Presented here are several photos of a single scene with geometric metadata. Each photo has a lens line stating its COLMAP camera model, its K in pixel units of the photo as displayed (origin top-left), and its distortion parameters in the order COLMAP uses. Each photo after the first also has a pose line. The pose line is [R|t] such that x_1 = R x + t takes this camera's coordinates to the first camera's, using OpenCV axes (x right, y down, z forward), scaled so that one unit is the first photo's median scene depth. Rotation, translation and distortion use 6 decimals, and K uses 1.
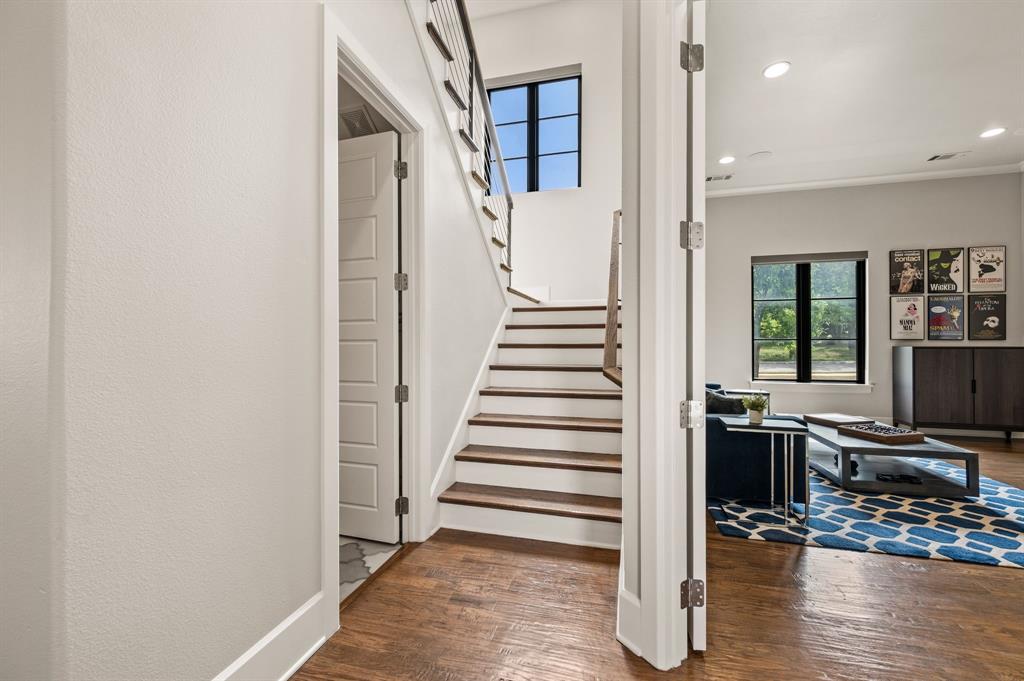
lens RADIAL K [[403.8, 0, 518.4], [0, 403.8, 338.5], [0, 0, 1]] dist [-0.001759, 0.000497]
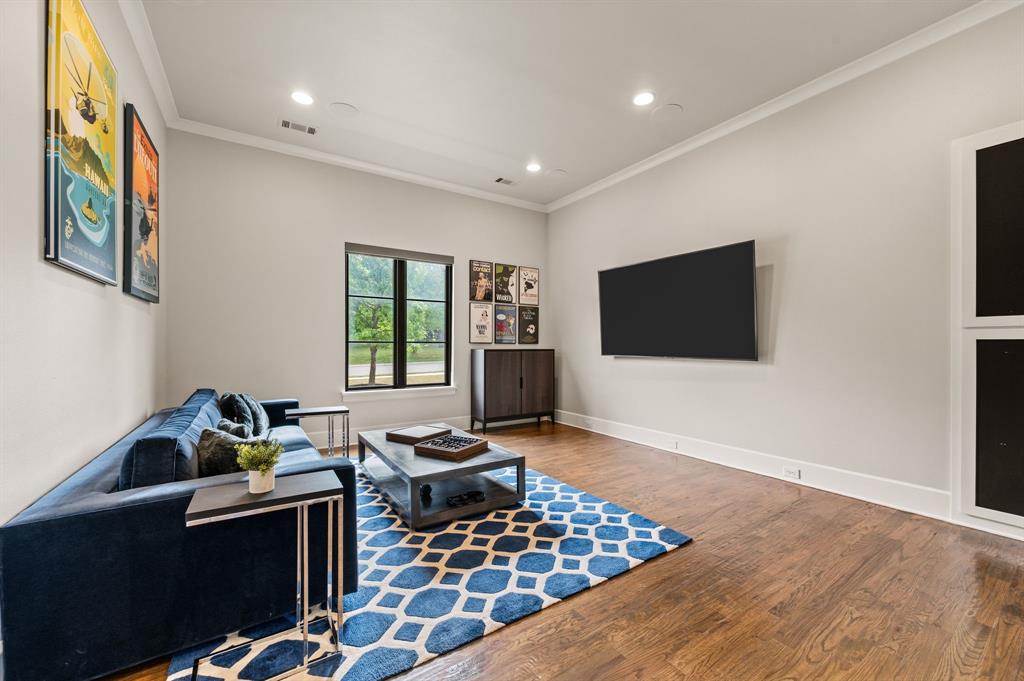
lens RADIAL K [[403.8, 0, 514.7], [0, 403.8, 343.1], [0, 0, 1]] dist [-0.001759, 0.000497]
pose [[0.672495, 0.005457, 0.740081, 0.239612], [-0.008422, 0.999964, 0.000280, 0.002134], [-0.740054, -0.006421, 0.672517, 0.218641]]
